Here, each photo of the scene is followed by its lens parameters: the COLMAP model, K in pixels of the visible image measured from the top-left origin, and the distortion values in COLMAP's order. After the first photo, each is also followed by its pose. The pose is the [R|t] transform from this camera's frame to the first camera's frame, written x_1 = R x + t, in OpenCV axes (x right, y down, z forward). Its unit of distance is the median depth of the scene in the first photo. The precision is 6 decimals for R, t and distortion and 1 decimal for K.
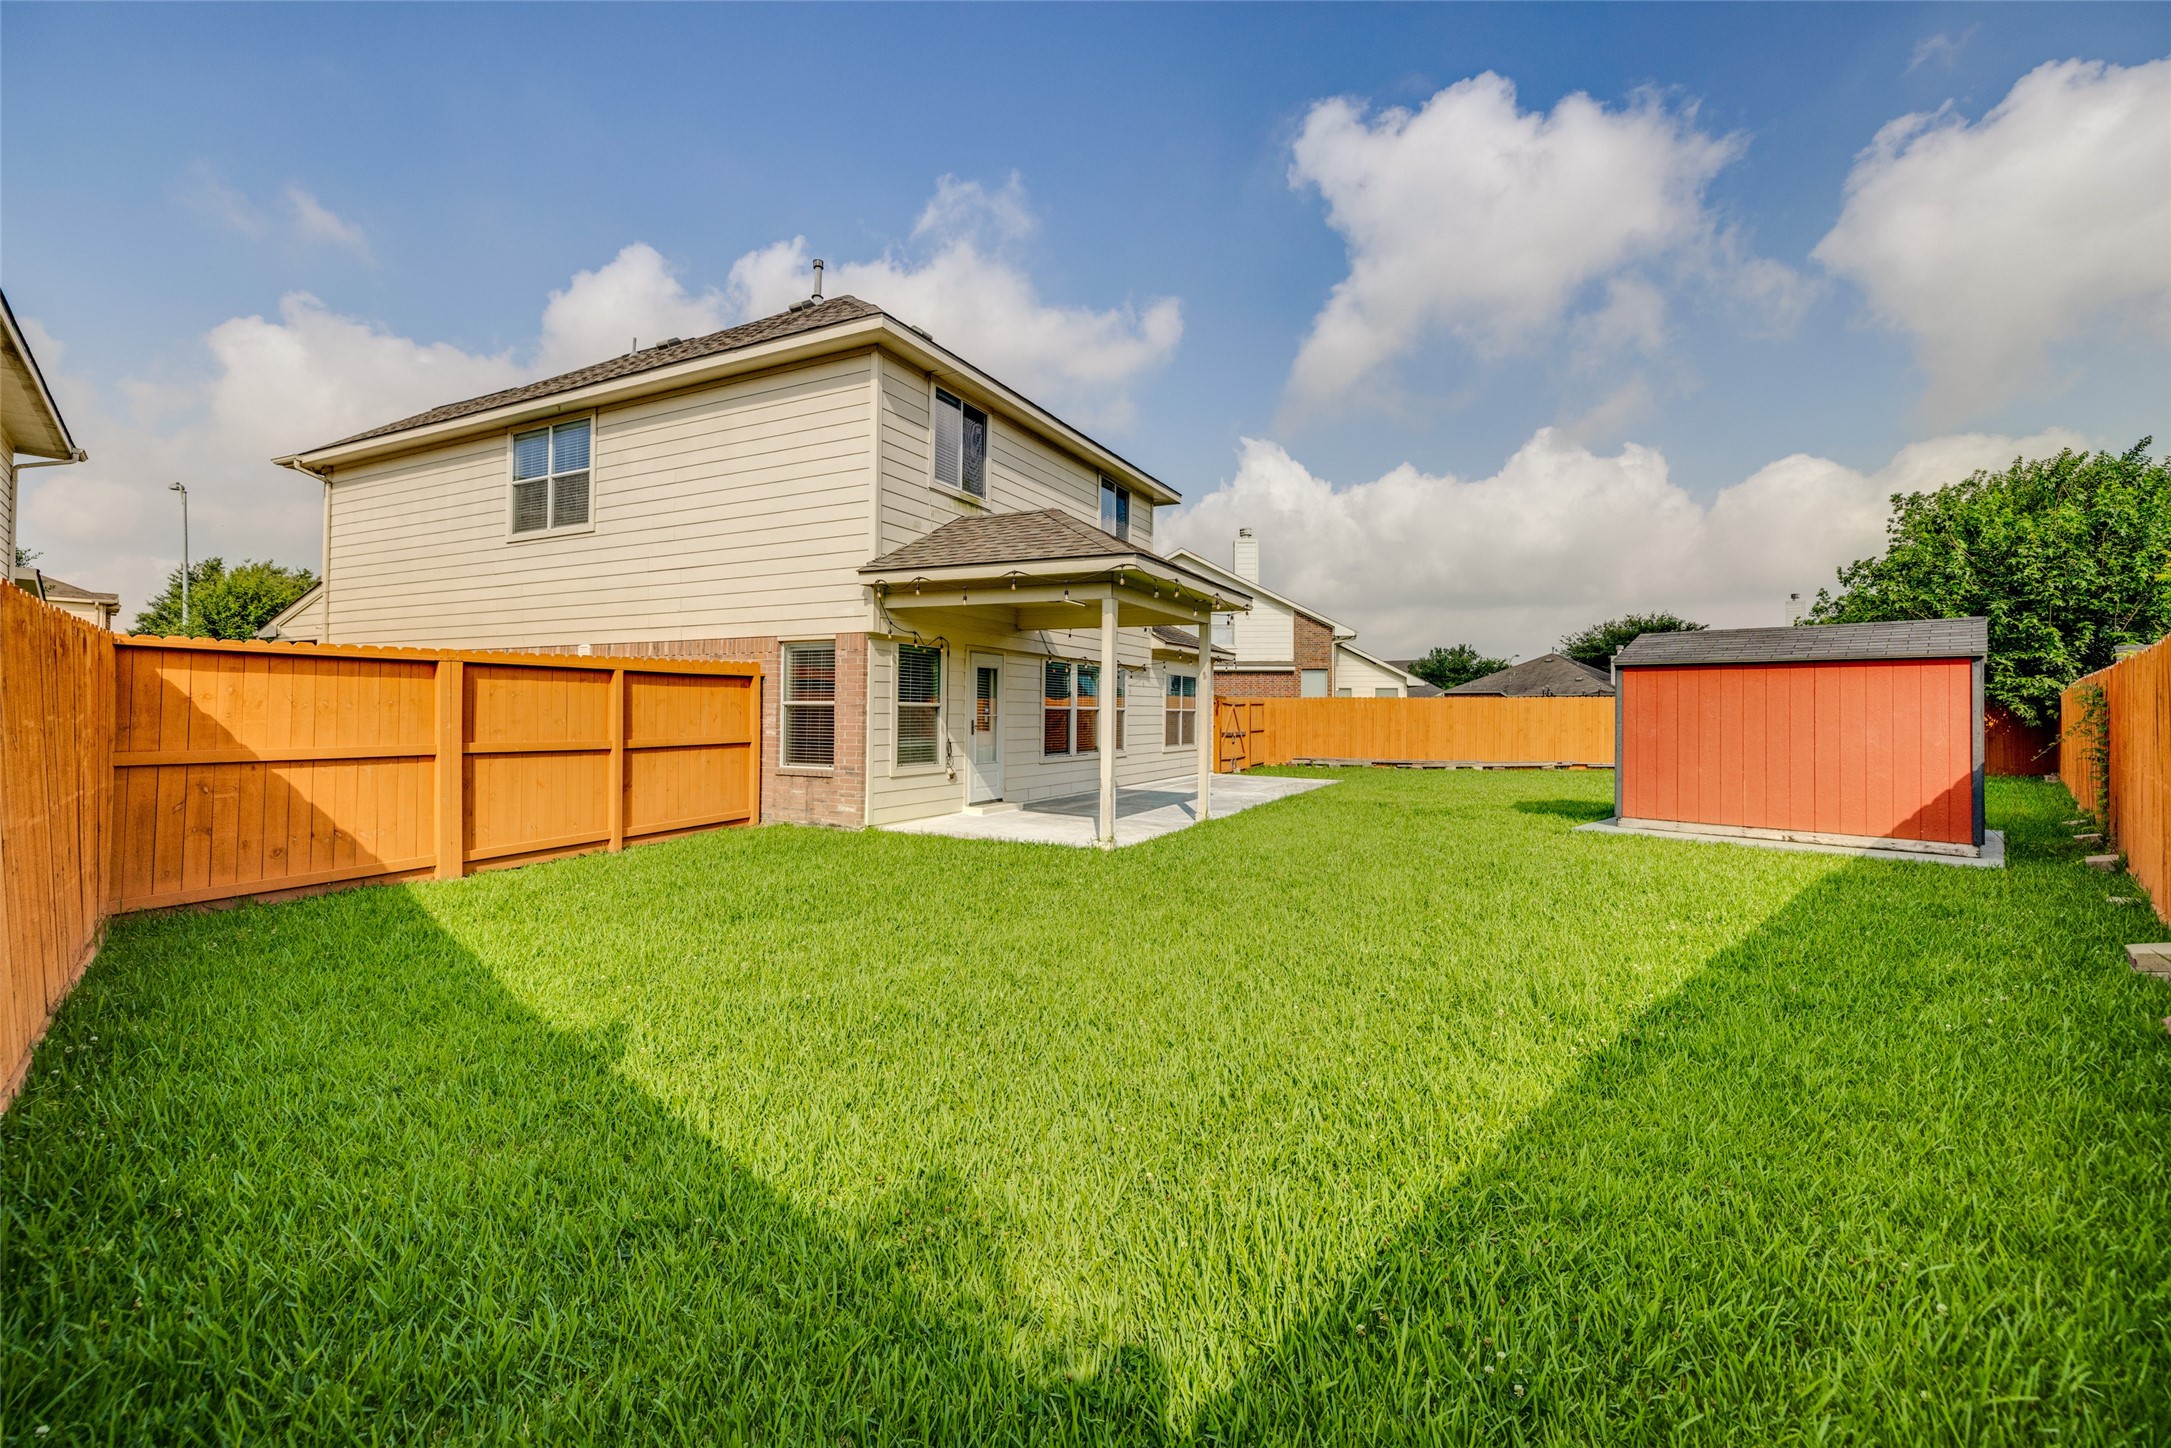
lens RADIAL K [[907.8, 0, 1083.3], [0, 907.8, 717.6], [0, 0, 1]] dist [-0.000461, 0.000034]
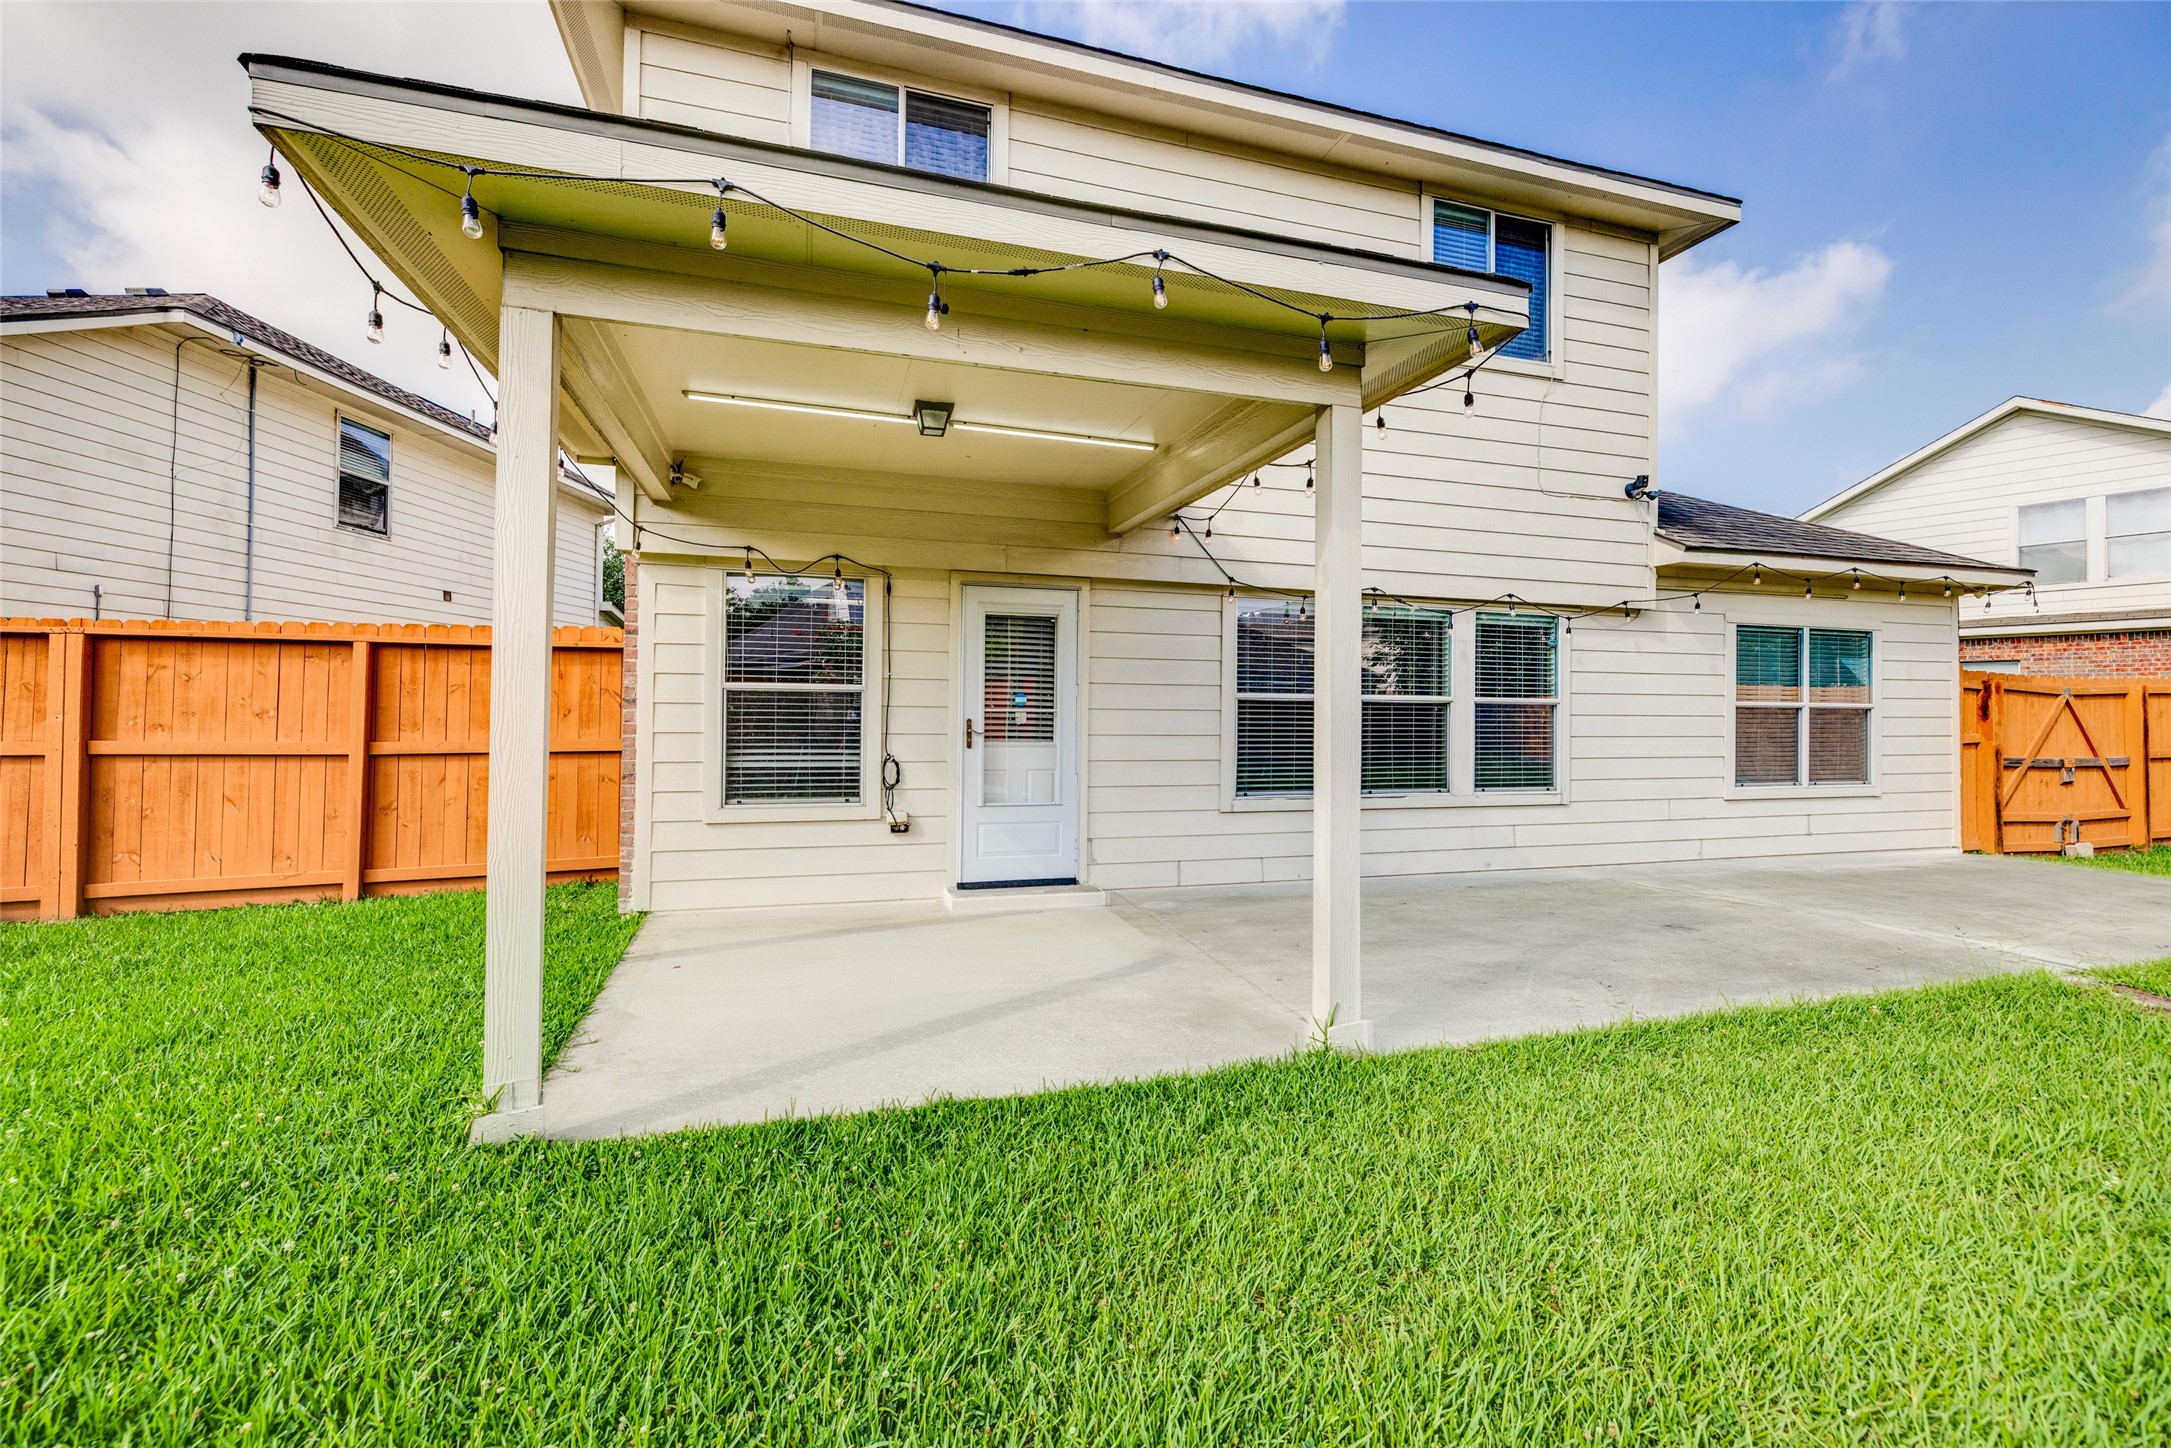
lens RADIAL K [[987.0, 0, 1086.3], [0, 987.0, 708.8], [0, 0, 1]] dist [0.001680, 0.000296]
pose [[0.703321, 0.002529, -0.710867, 0.316569], [-0.008881, 0.999947, -0.005228, -0.000901], [0.710816, 0.009990, 0.703307, 0.658306]]
